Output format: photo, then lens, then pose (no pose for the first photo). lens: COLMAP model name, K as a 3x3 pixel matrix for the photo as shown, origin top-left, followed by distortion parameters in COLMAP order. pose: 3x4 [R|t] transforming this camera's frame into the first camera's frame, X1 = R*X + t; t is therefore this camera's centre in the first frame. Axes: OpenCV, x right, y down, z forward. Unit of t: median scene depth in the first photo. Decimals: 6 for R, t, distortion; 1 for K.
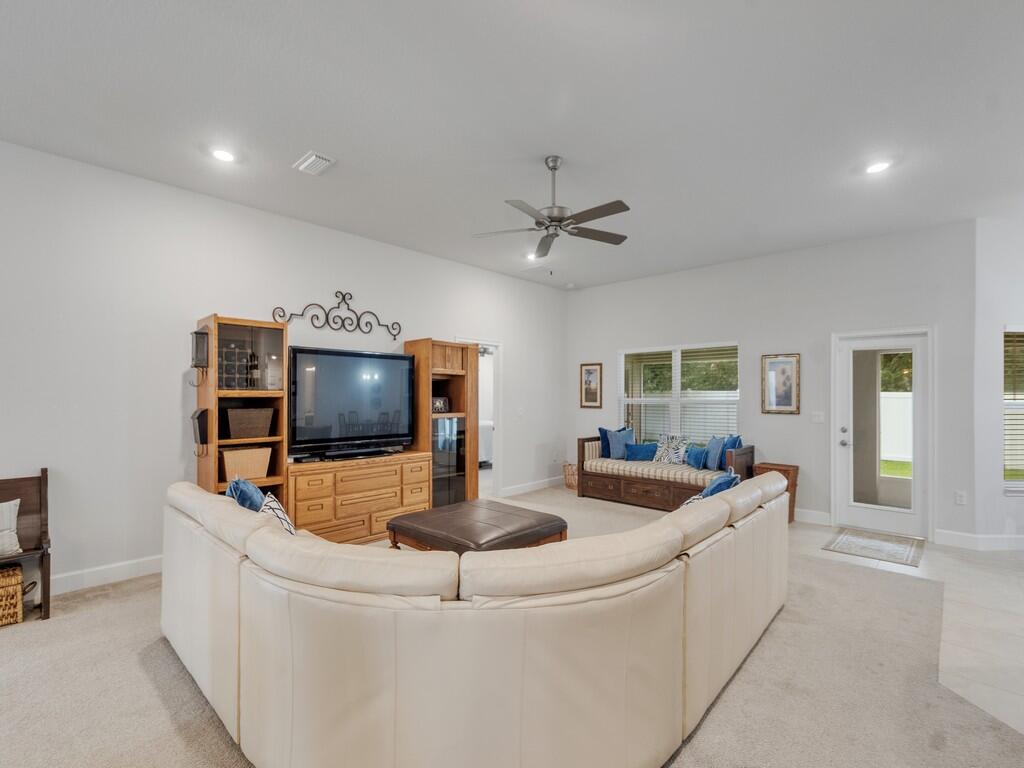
lens RADIAL K [[468.6, 0, 502.8], [0, 468.6, 393.2], [0, 0, 1]] dist [0.000534, 0.000007]
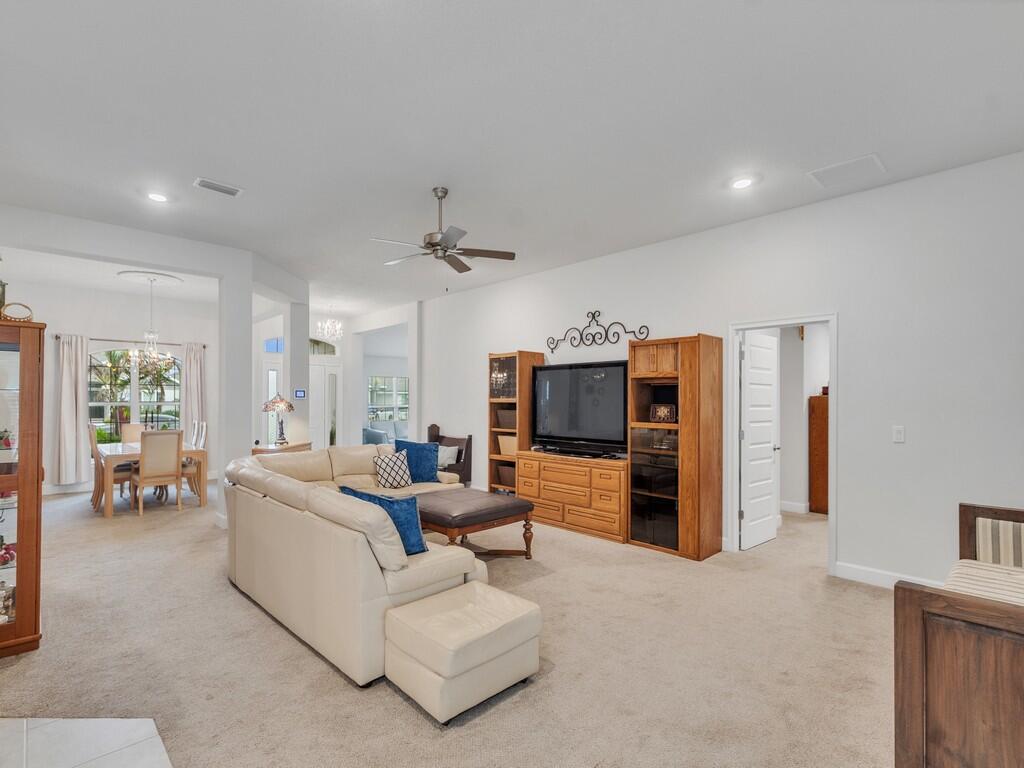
lens RADIAL K [[482.3, 0, 511.1], [0, 482.3, 393.2], [0, 0, 1]] dist [-0.000120, 0.000043]
pose [[-0.010671, -0.011656, -0.999875, 0.839659], [0.004558, 0.999921, -0.011705, -0.002806], [0.999933, -0.004683, -0.010617, 0.811253]]
